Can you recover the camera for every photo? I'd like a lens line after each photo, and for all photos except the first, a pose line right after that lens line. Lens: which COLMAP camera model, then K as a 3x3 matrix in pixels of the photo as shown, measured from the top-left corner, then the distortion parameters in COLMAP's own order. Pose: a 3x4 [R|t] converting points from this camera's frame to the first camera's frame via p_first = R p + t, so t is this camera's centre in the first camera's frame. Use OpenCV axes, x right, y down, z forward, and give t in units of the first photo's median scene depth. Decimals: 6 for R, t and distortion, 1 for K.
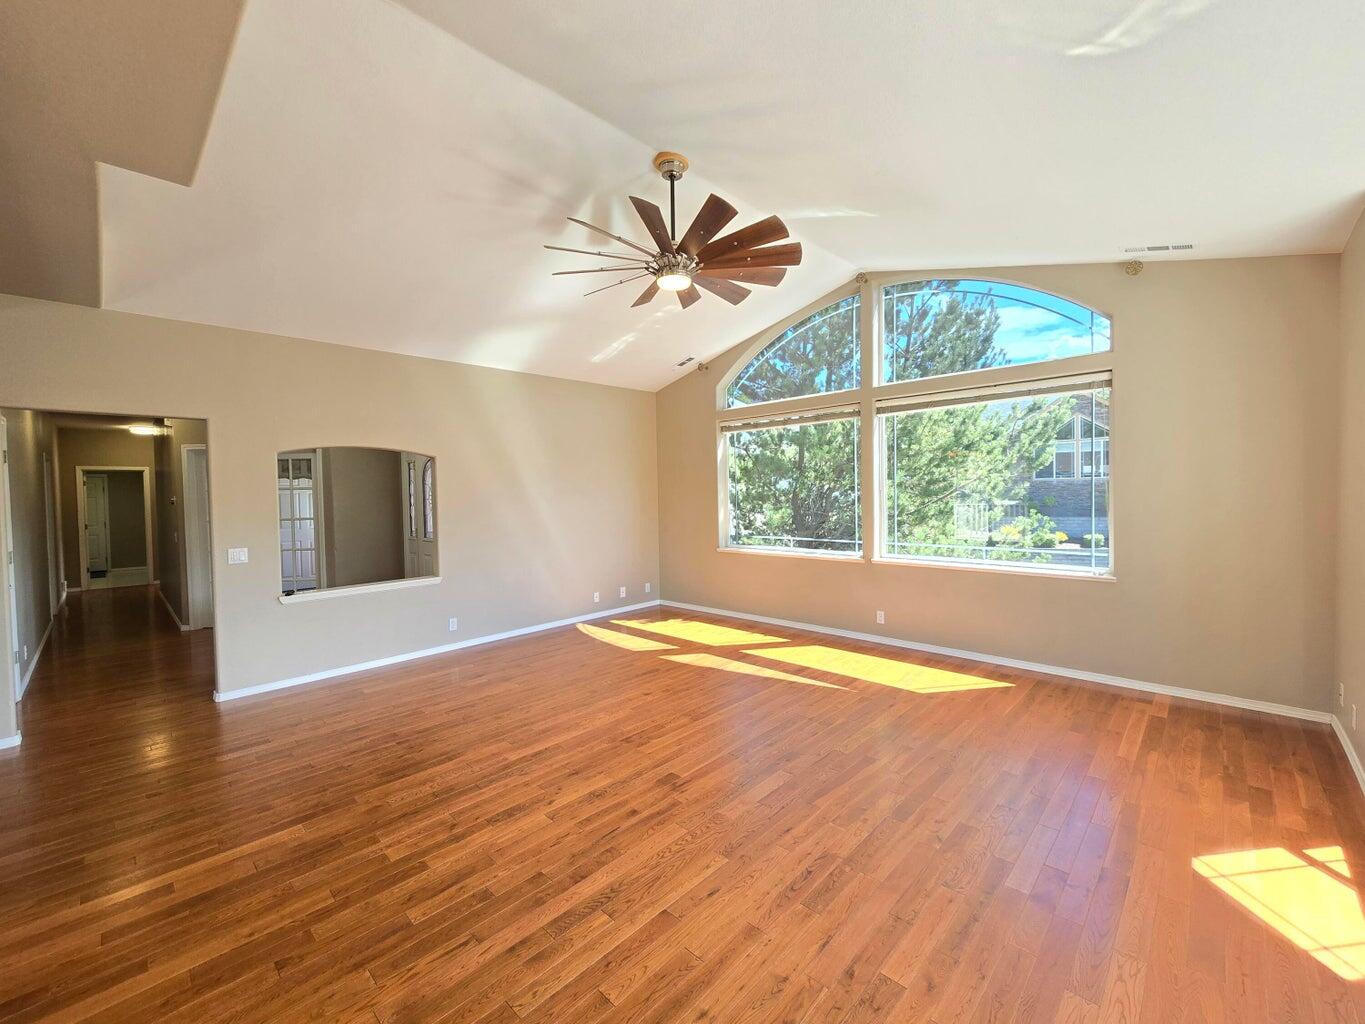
lens RADIAL K [[556.5, 0, 688.3], [0, 556.5, 507.1], [0, 0, 1]] dist [-0.002524, -0.000261]
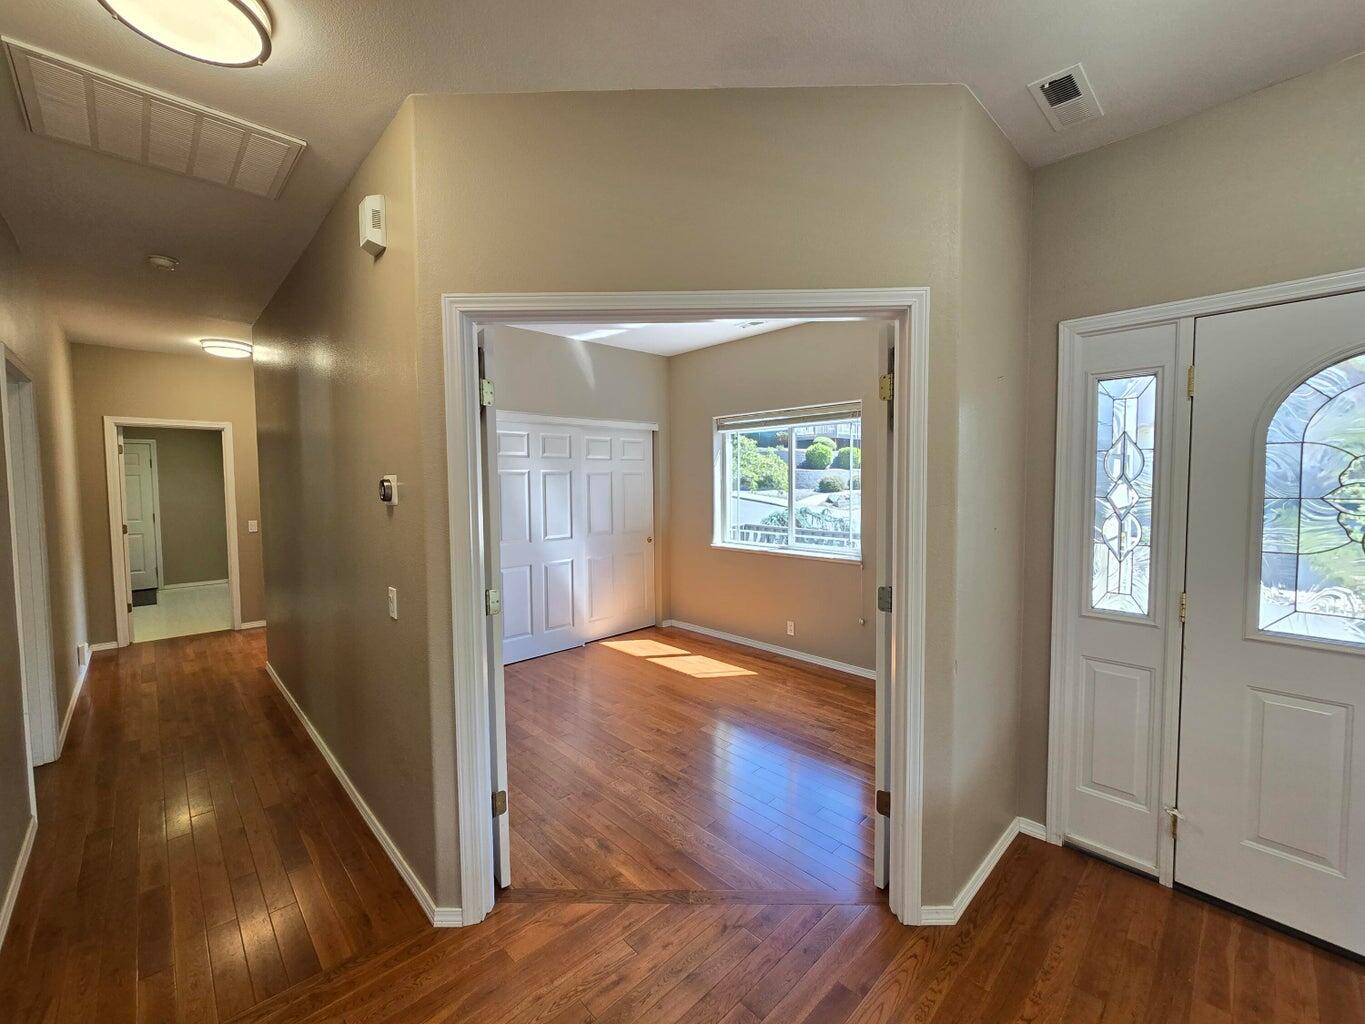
lens RADIAL K [[556.5, 0, 688.3], [0, 556.5, 507.1], [0, 0, 1]] dist [-0.002524, -0.000261]
pose [[0.999215, 0.014832, -0.036726, -0.927362], [-0.013904, 0.999581, 0.025398, -0.013513], [0.037087, -0.024868, 0.999003, 0.862689]]
